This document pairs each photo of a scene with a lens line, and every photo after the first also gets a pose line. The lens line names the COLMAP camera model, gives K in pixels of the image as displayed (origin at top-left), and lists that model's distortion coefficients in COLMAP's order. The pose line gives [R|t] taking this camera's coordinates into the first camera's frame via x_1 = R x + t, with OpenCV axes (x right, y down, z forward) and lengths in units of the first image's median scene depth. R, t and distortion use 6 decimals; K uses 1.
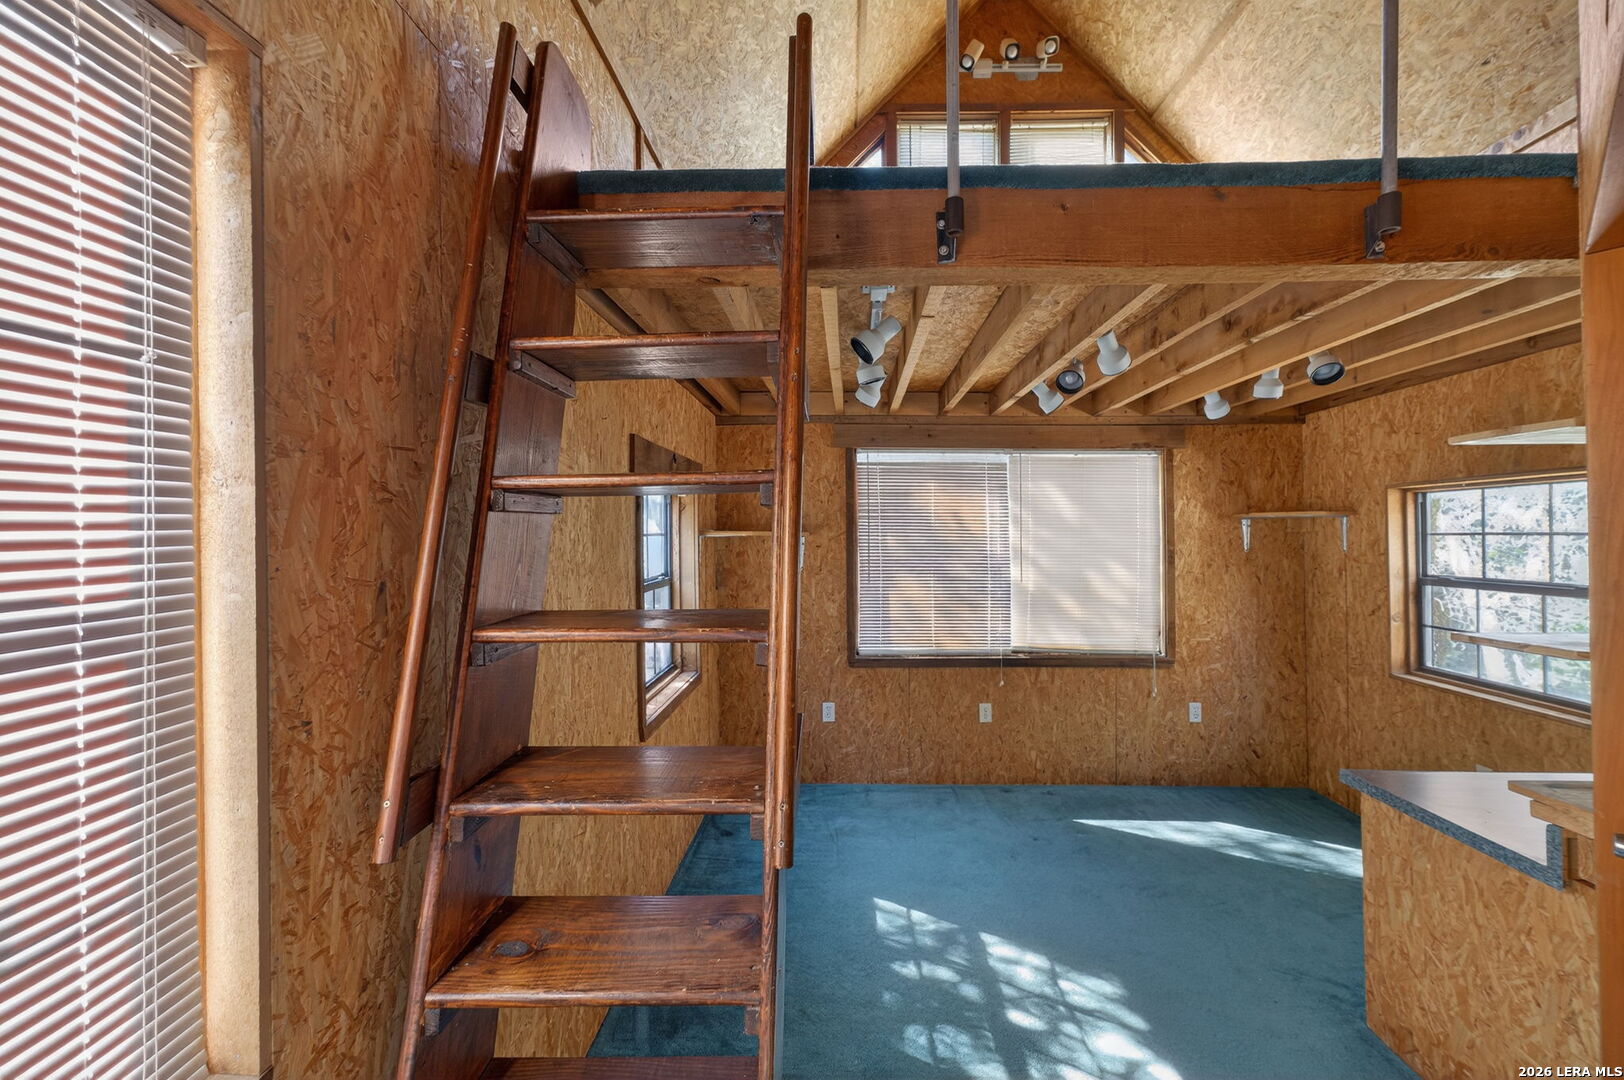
lens RADIAL K [[648.3, 0, 812.1], [0, 648.3, 535.7], [0, 0, 1]] dist [0.001887, 0.000311]
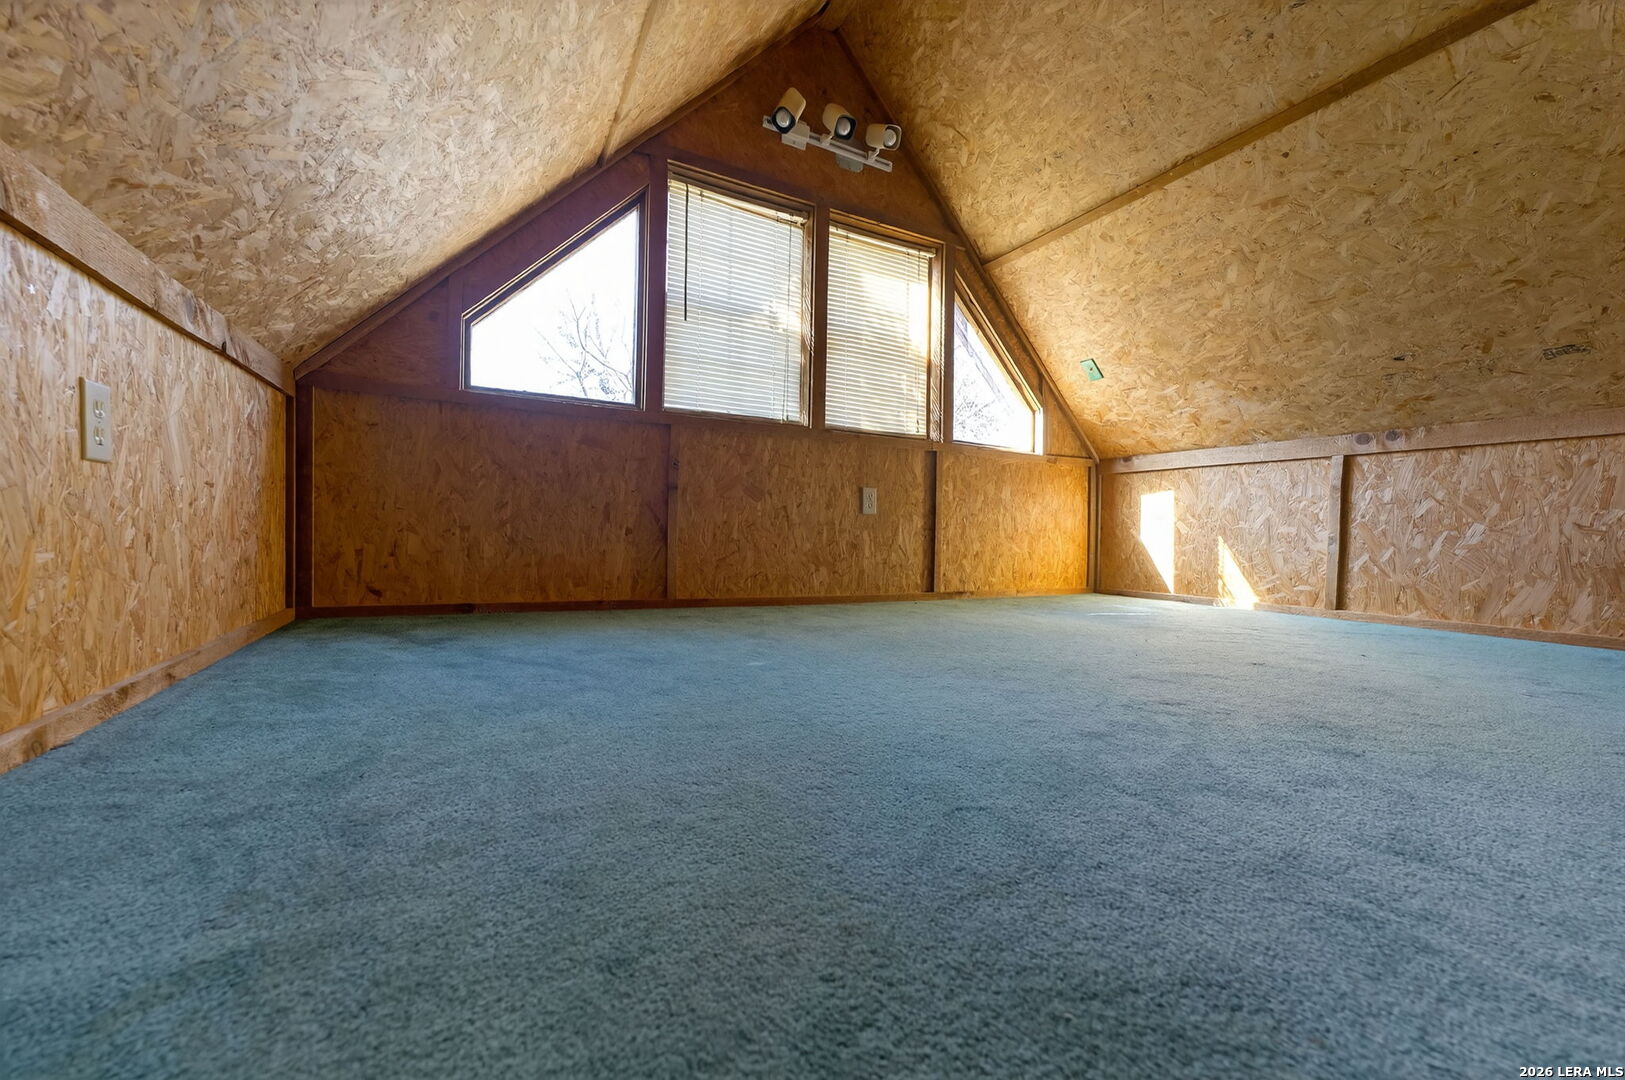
lens RADIAL K [[648.7, 0, 818.9], [0, 648.7, 542.9], [0, 0, 1]] dist [0.001887, 0.000311]
pose [[0.864271, 0.009960, 0.502927, -0.050941], [-0.013952, 0.999894, 0.004173, -0.307342], [-0.502832, -0.010623, 0.864319, 0.413648]]
